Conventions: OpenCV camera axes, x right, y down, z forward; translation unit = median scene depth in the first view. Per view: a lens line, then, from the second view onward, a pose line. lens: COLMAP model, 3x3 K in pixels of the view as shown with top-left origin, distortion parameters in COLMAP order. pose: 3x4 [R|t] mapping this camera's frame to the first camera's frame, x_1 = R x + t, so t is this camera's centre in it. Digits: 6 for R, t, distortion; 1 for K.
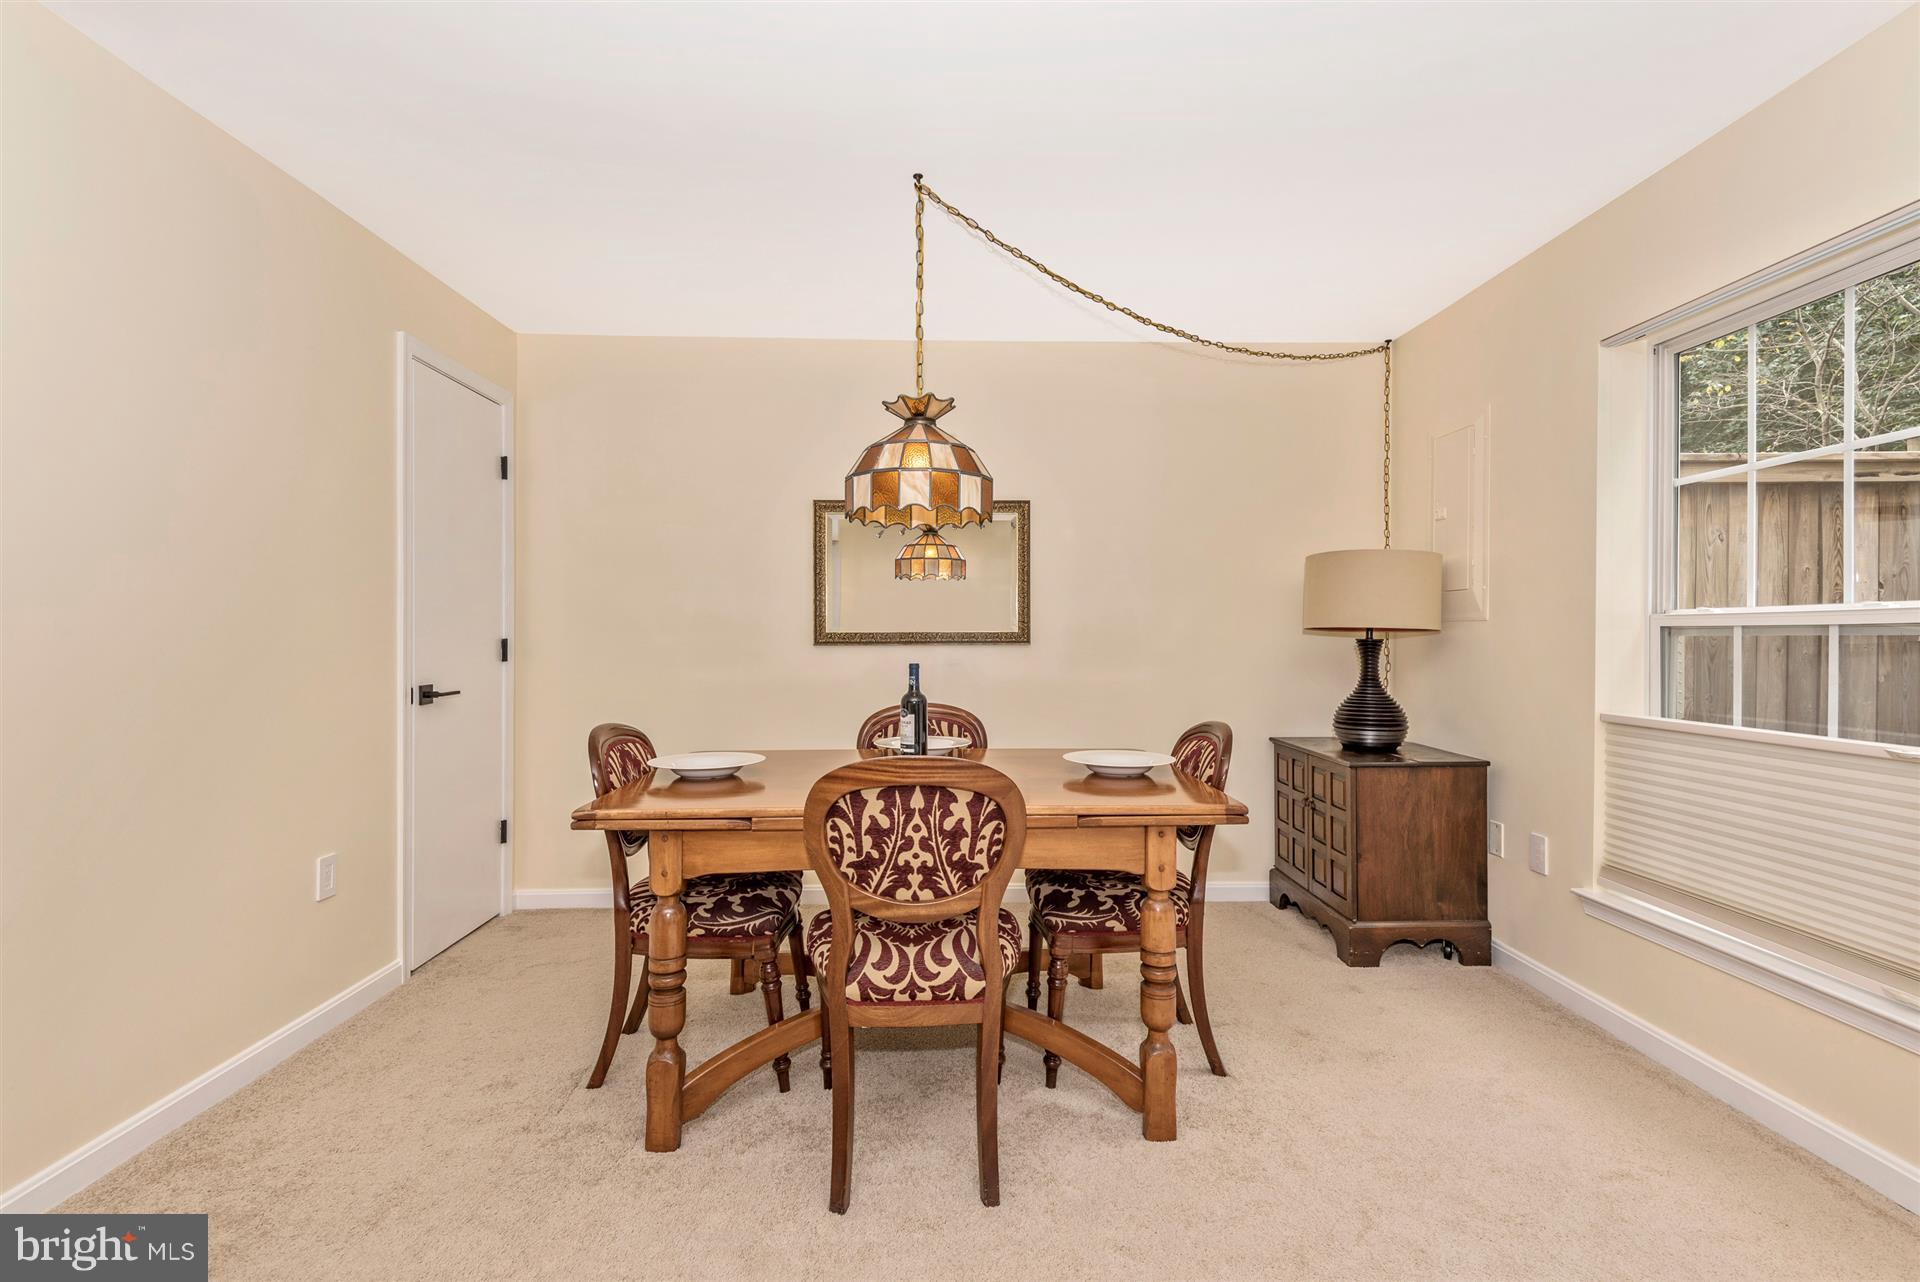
lens RADIAL K [[893.2, 0, 979.0], [0, 893.2, 636.7], [0, 0, 1]] dist [0.041952, -0.024602]
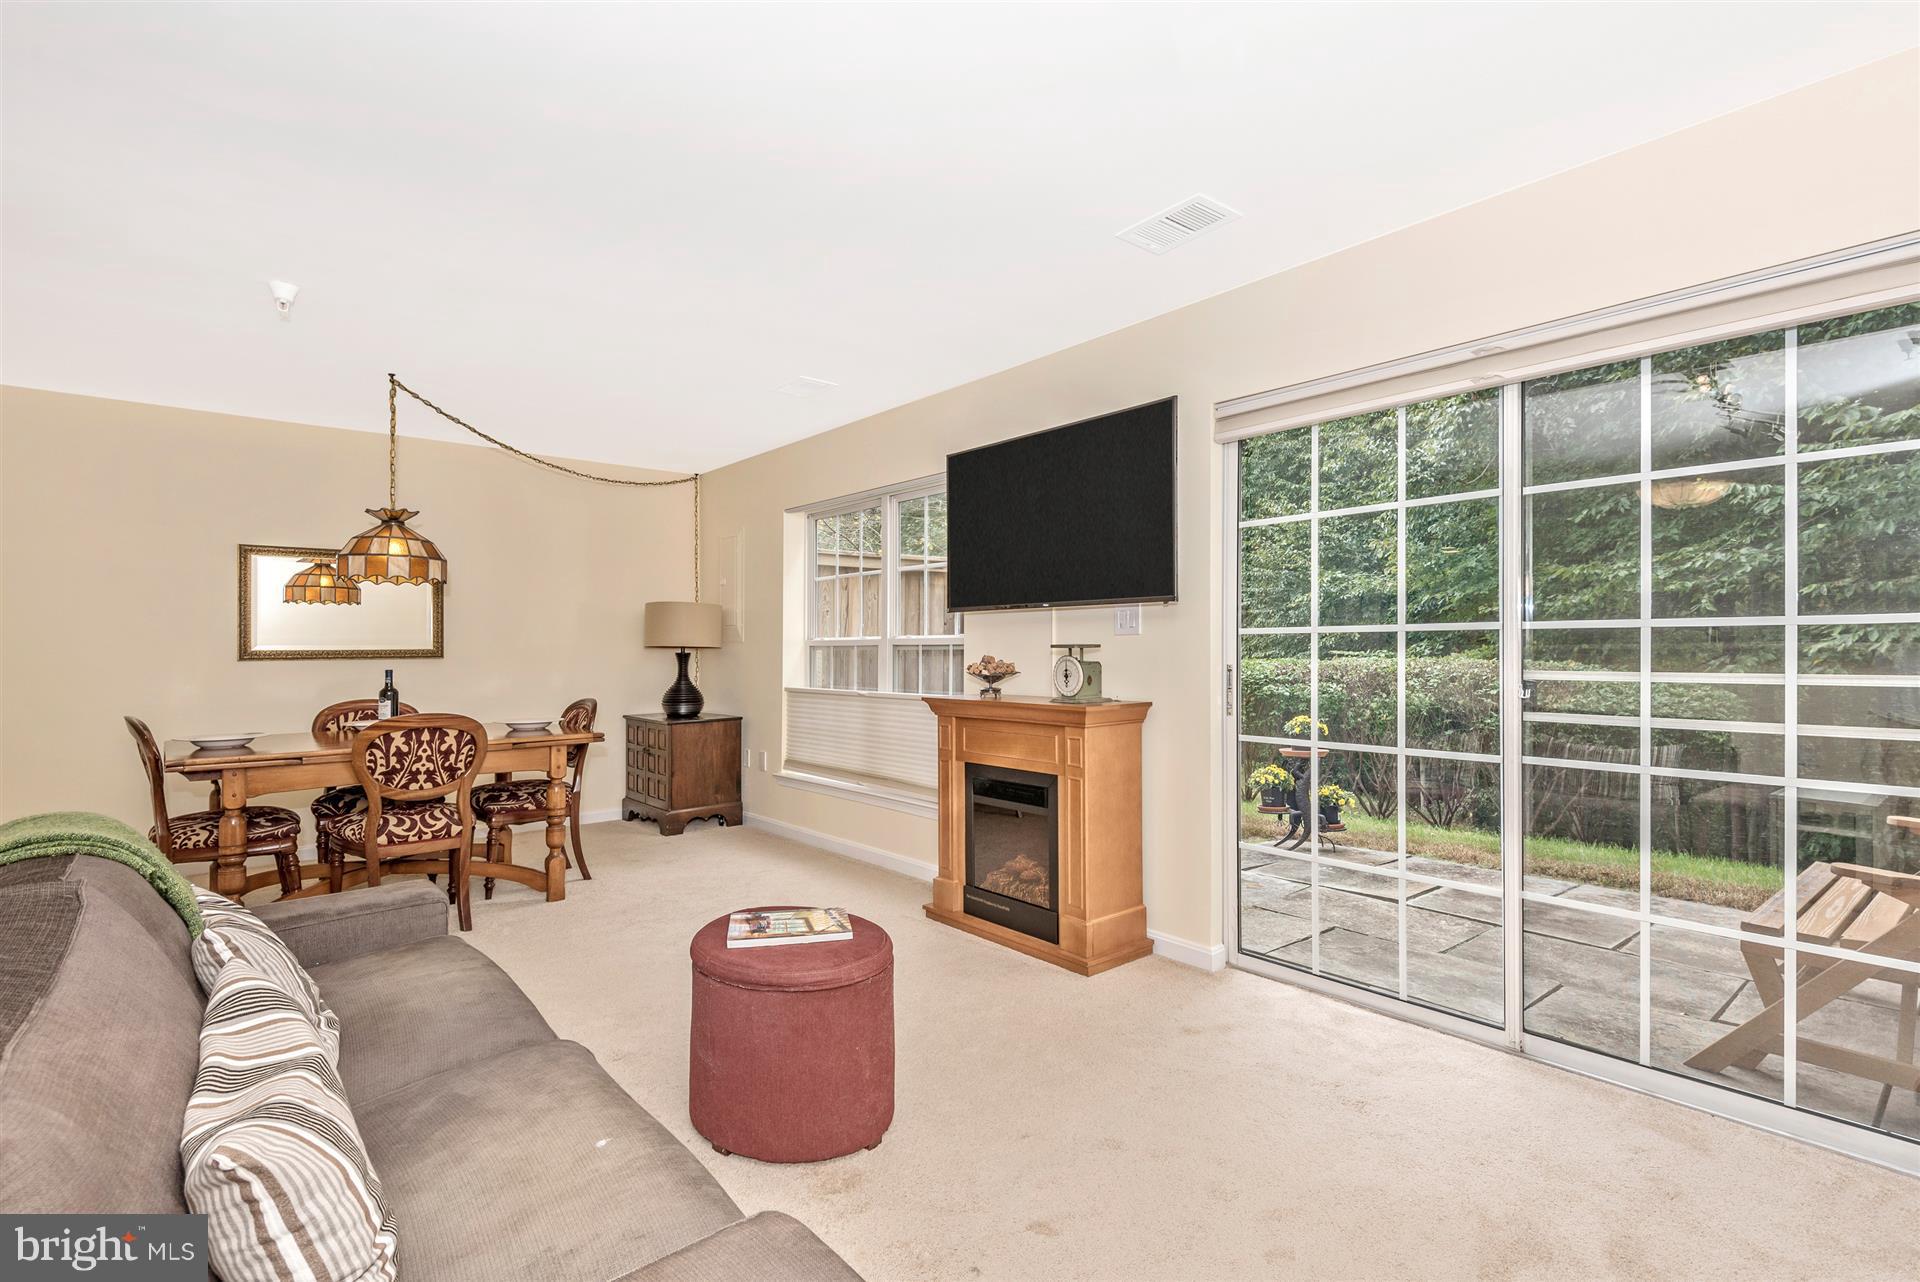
lens RADIAL K [[884.6, 0, 995.0], [0, 884.6, 641.2], [0, 0, 1]] dist [0.041938, -0.022029]
pose [[0.771630, 0.001299, 0.636071, -0.341224], [0.004416, 0.999963, -0.007398, -0.006630], [-0.636057, 0.008517, 0.771595, -1.268000]]
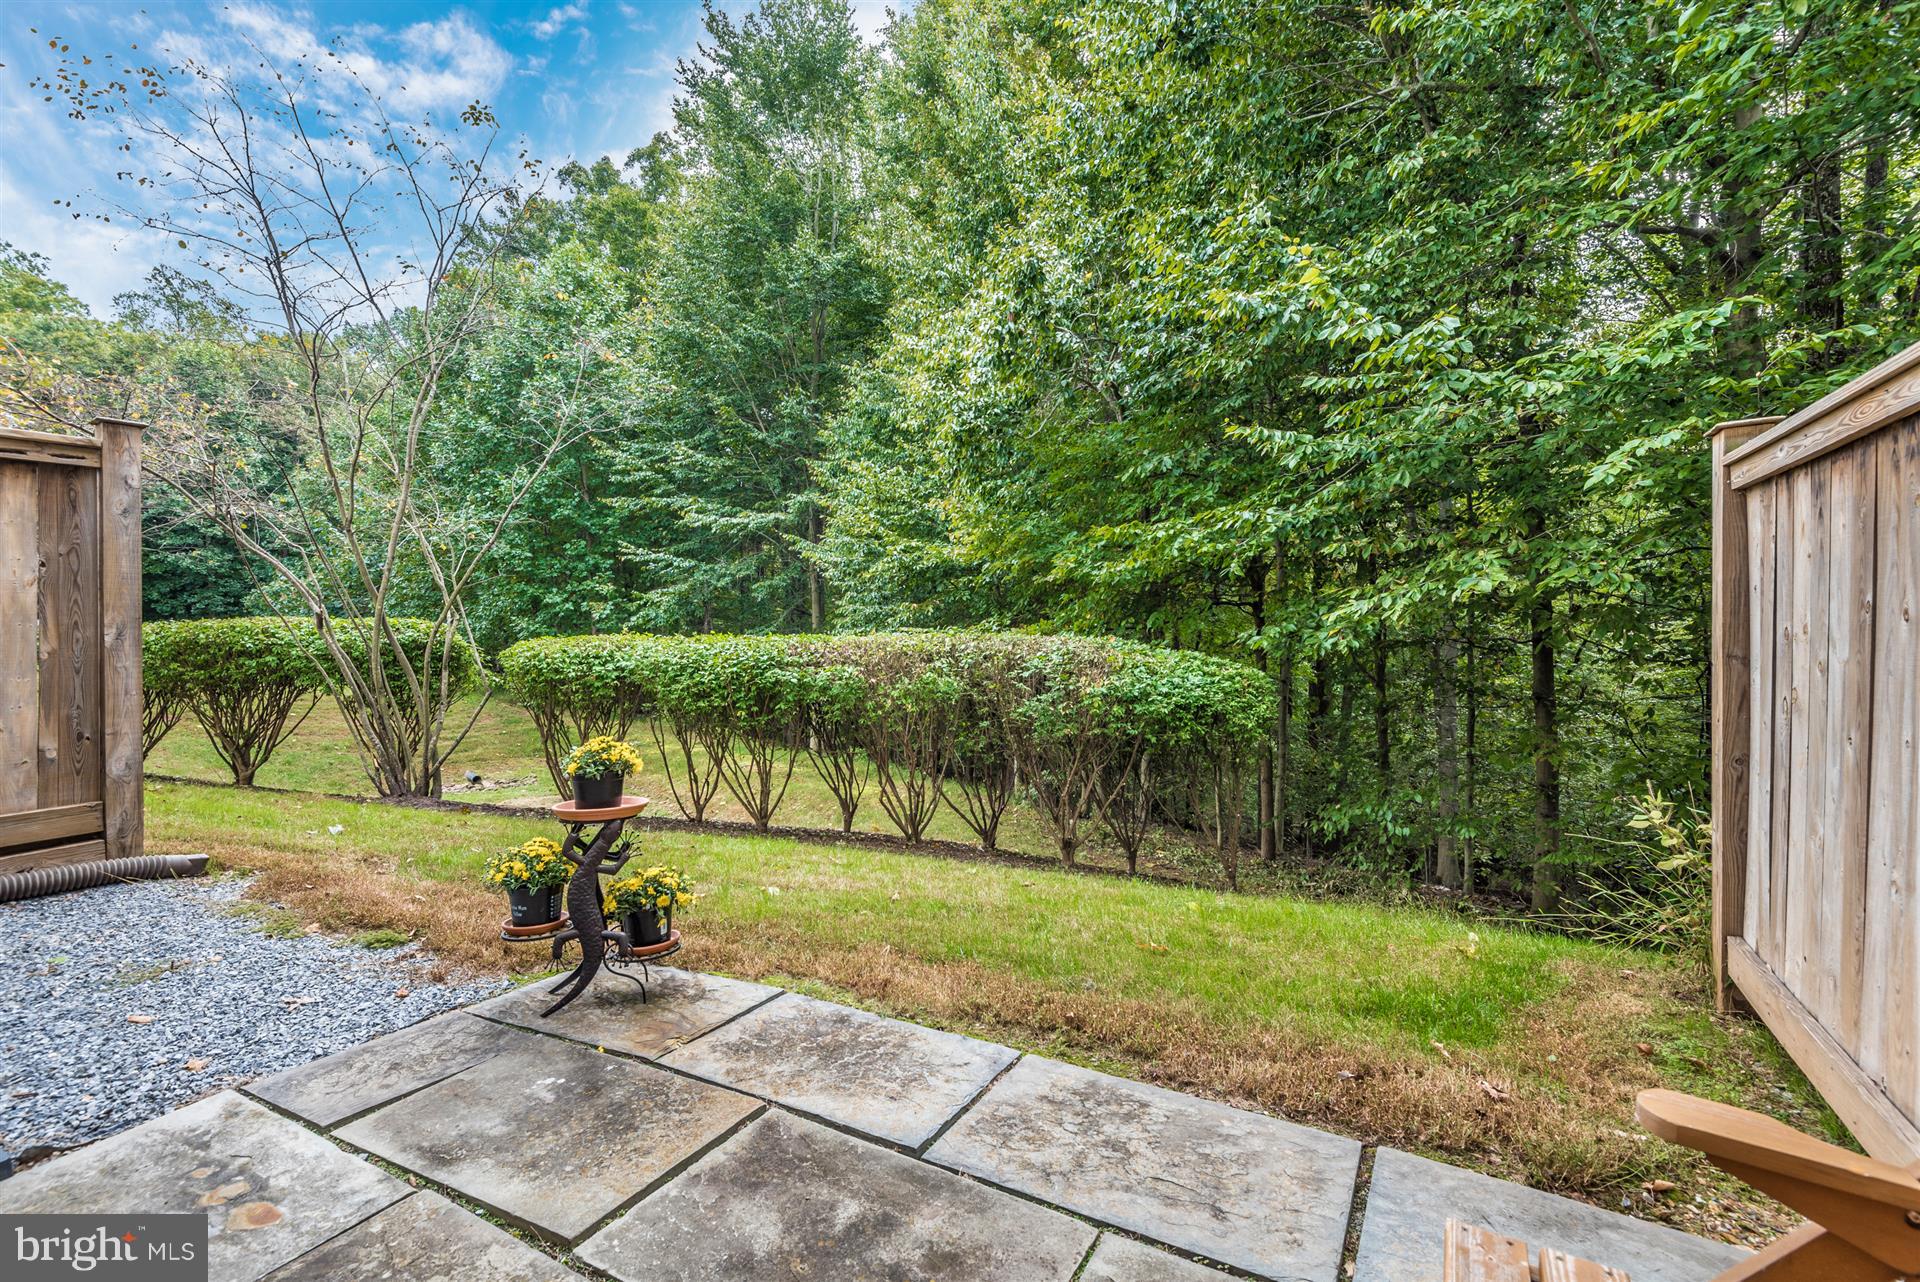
lens RADIAL K [[893.2, 0, 979.0], [0, 893.2, 636.7], [0, 0, 1]] dist [0.041952, -0.024602]
pose [[0.480090, -0.012871, 0.877125, 1.317280], [0.002543, 0.999909, 0.013281, 0.026202], [-0.877216, -0.004145, 0.480078, -0.953493]]
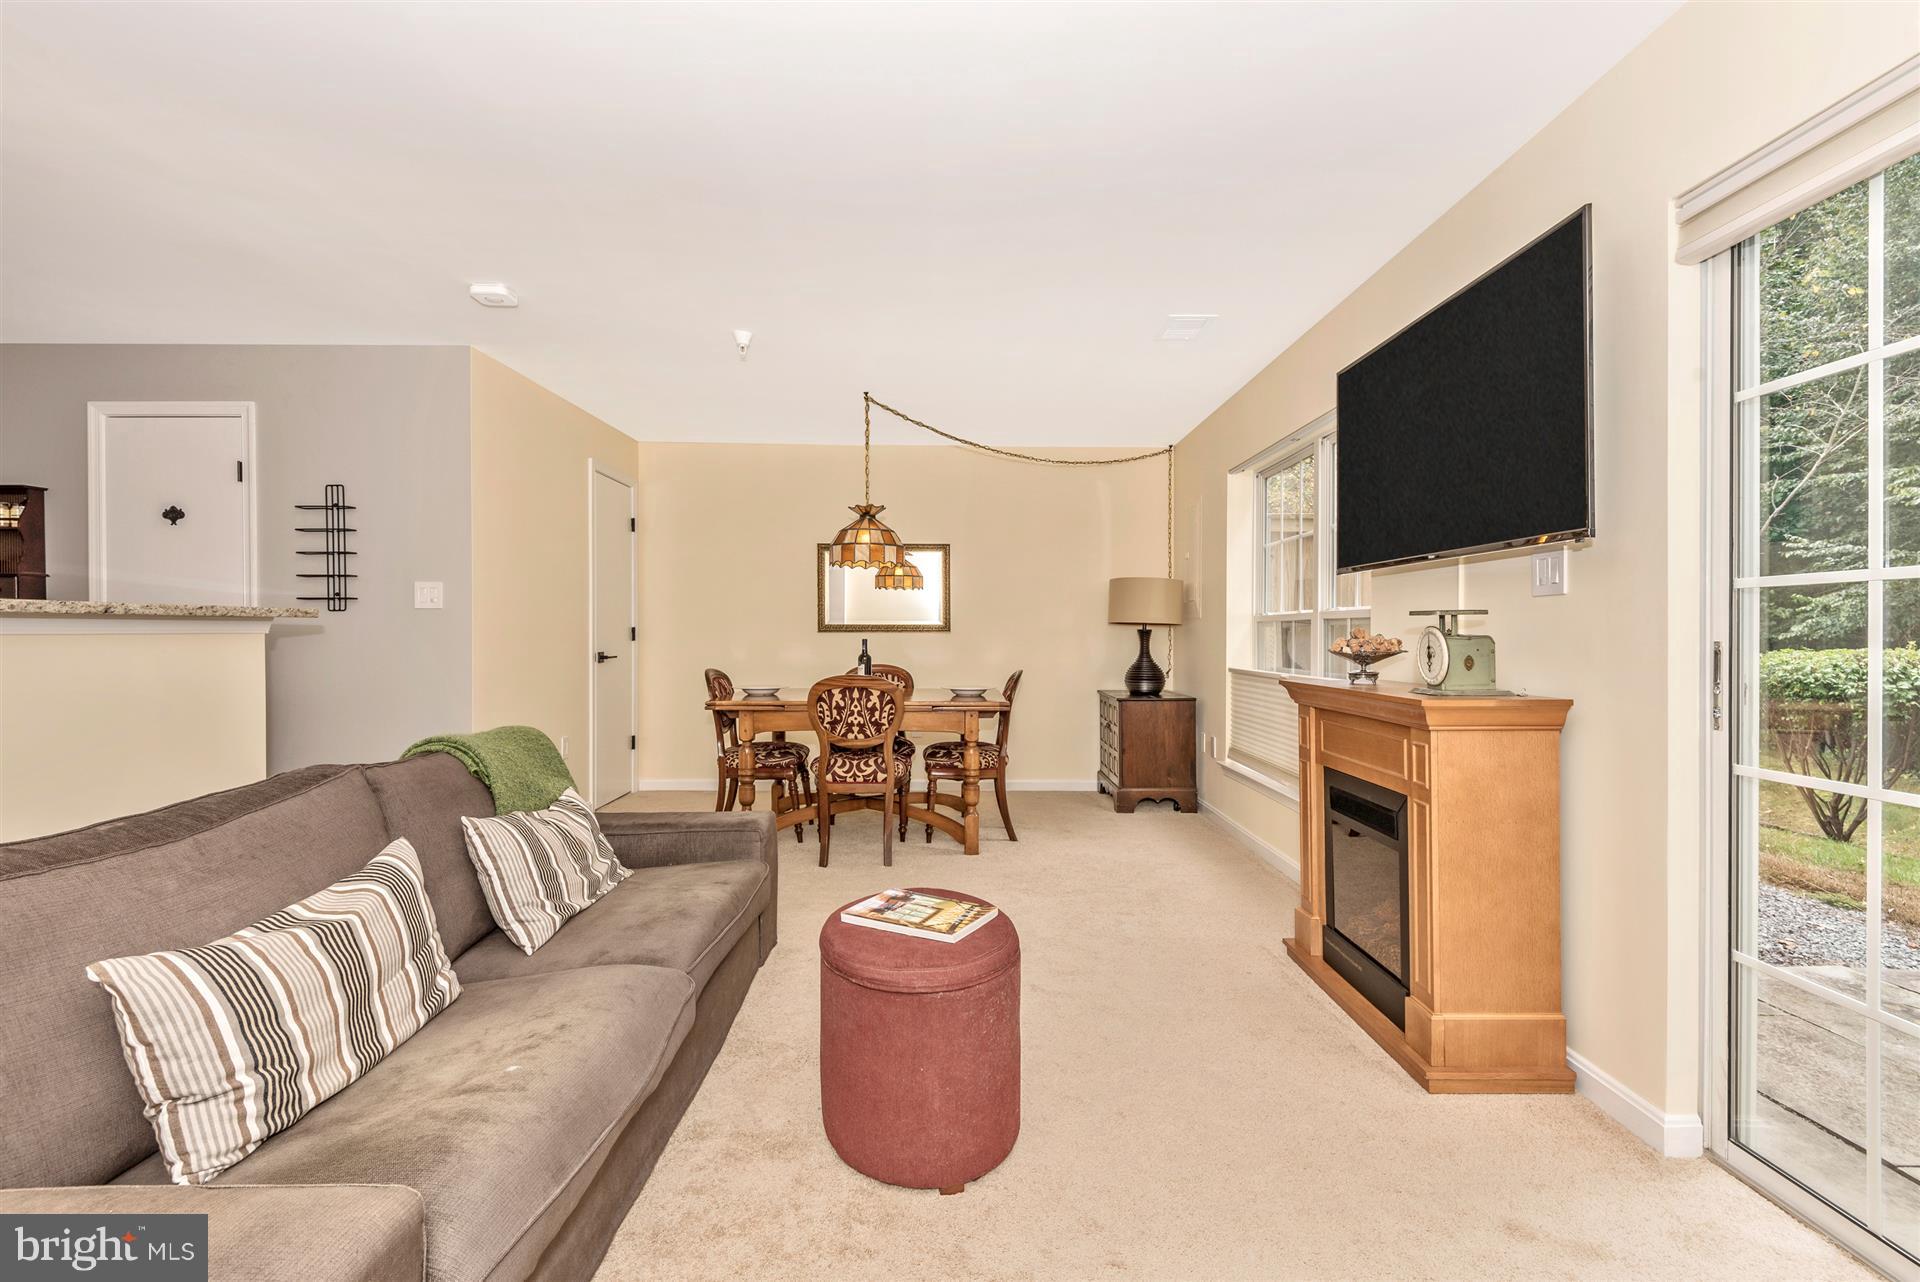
lens RADIAL K [[893.2, 0, 979.0], [0, 893.2, 636.7], [0, 0, 1]] dist [0.041952, -0.024602]
pose [[0.999818, 0.004375, -0.018556, 0.280093], [-0.004308, 0.999984, 0.003690, 0.021564], [0.018572, -0.003609, 0.999821, -1.262107]]
